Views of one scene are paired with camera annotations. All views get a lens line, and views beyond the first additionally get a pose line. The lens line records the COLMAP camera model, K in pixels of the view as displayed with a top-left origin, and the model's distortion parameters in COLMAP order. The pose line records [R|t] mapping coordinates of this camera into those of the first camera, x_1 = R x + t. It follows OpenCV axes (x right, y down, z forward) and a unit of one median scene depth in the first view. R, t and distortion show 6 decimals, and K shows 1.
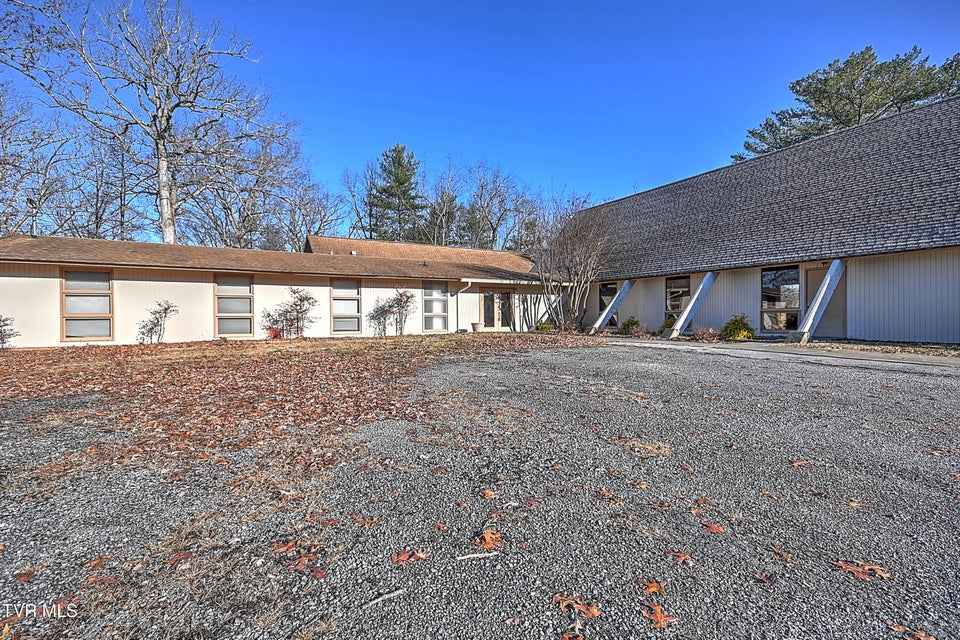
lens RADIAL K [[446.0, 0, 481.7], [0, 446.0, 314.5], [0, 0, 1]] dist [0.023799, -0.003405]
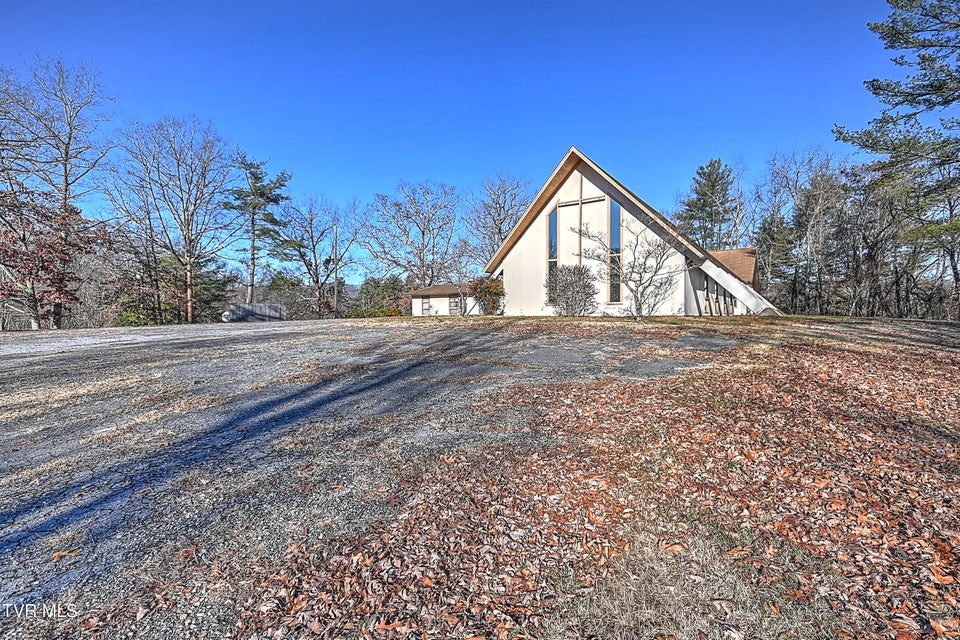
lens RADIAL K [[446.0, 0, 476.3], [0, 446.0, 318.7], [0, 0, 1]] dist [0.023799, -0.003405]
pose [[0.413405, 0.009788, -0.910495, 1.858034], [0.003267, 0.999920, 0.012233, 0.031551], [0.910541, -0.008031, 0.413340, -0.071721]]
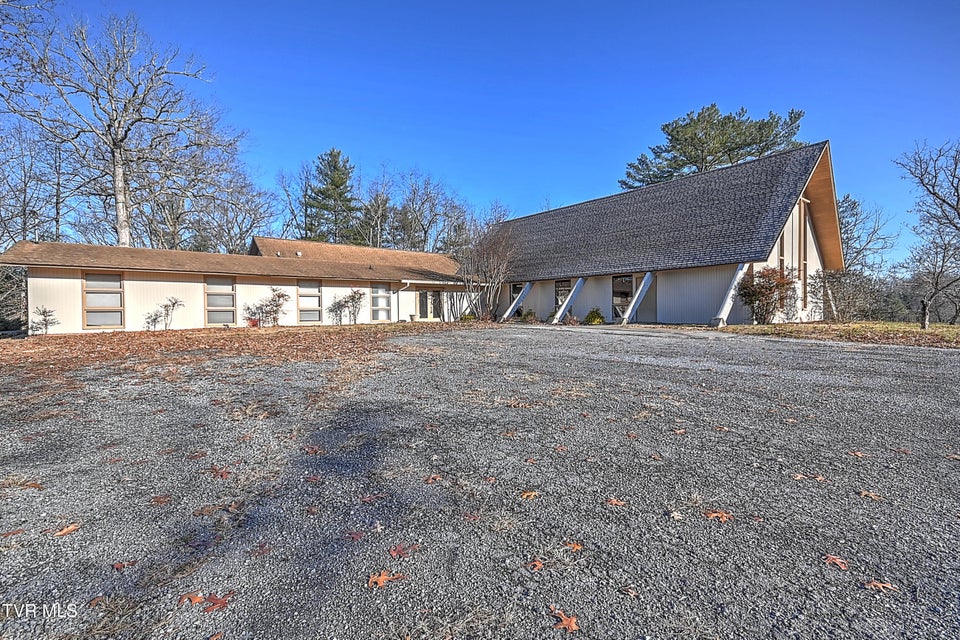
lens RADIAL K [[446.0, 0, 485.4], [0, 446.0, 312.5], [0, 0, 1]] dist [0.023799, -0.003405]
pose [[0.986647, -0.003143, 0.162842, -0.018288], [0.002271, 0.999982, 0.005537, 0.006456], [-0.162856, -0.005093, 0.986637, -0.311058]]
